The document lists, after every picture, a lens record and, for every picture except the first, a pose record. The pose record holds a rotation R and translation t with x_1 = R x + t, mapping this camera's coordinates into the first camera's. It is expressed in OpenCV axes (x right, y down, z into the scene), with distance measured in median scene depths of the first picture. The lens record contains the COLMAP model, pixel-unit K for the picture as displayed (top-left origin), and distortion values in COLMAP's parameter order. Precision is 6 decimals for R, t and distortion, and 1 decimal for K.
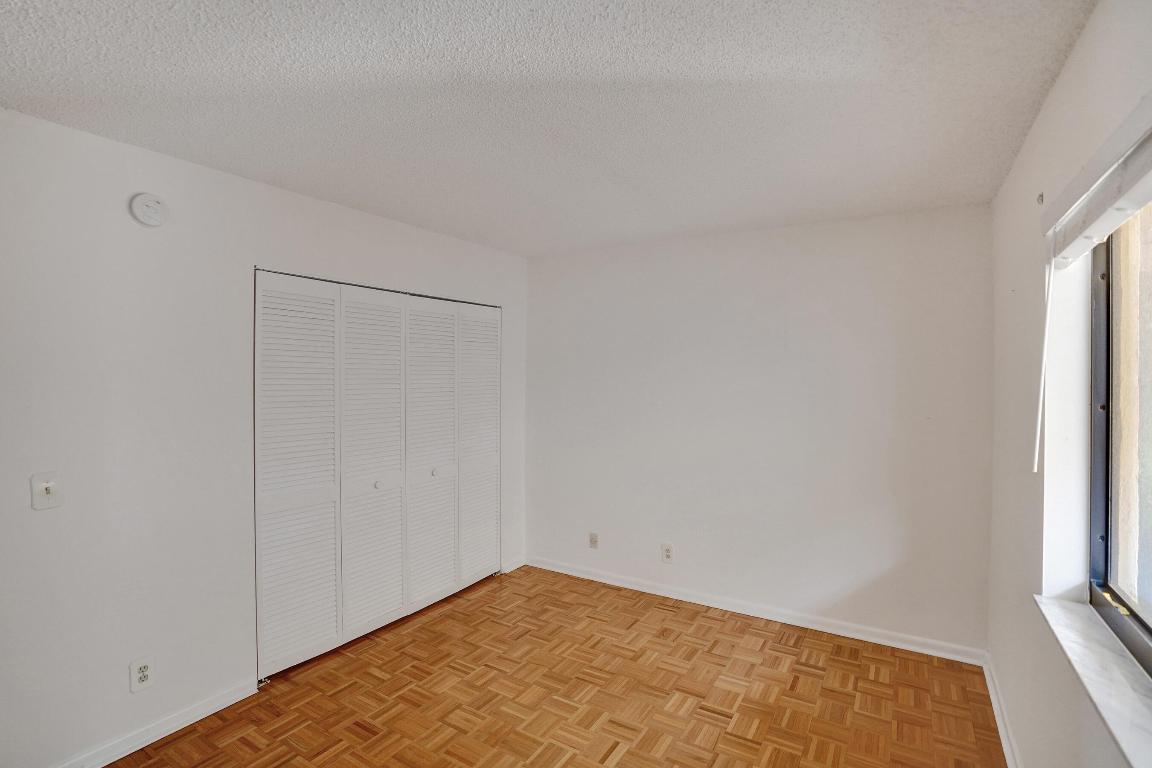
lens RADIAL K [[527.3, 0, 575.8], [0, 527.3, 384.9], [0, 0, 1]] dist [-0.005262, 0.000233]
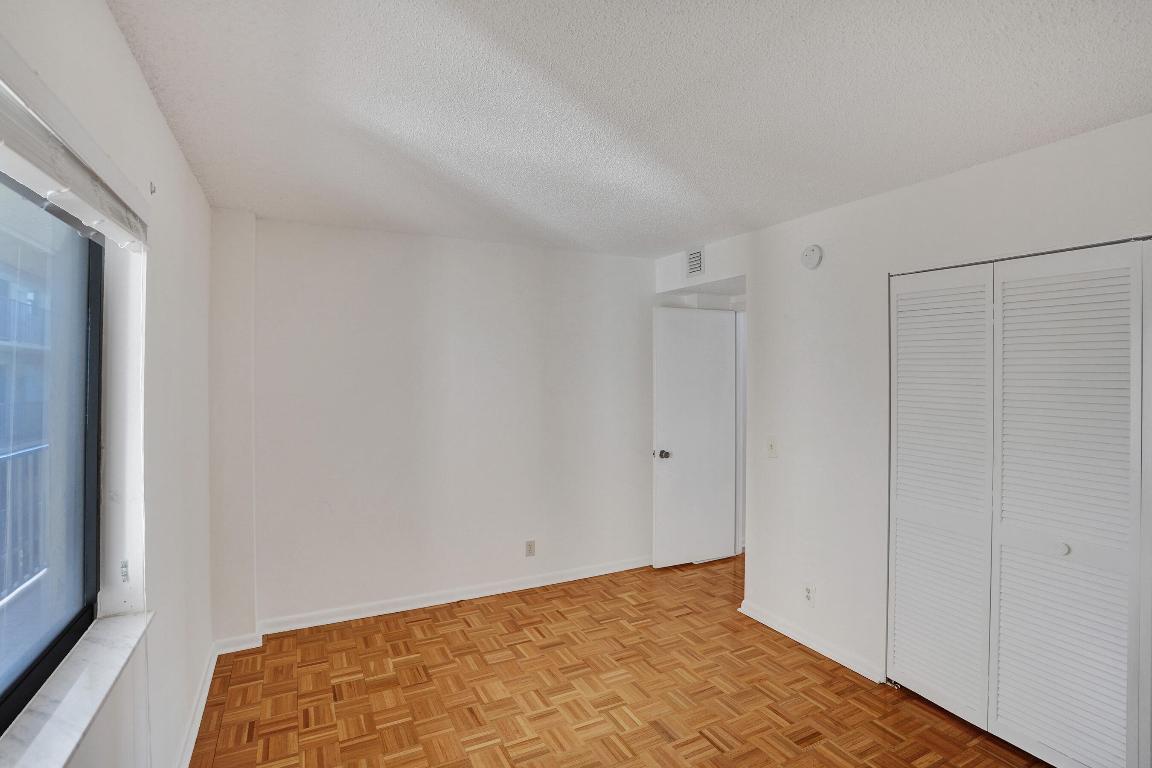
lens RADIAL K [[527.3, 0, 573.4], [0, 527.3, 384.1], [0, 0, 1]] dist [-0.005262, 0.000233]
pose [[-0.508132, -0.006668, -0.861253, 0.642775], [-0.012208, 0.999925, -0.000539, -0.003910], [0.861193, 0.010241, -0.508175, 1.059492]]
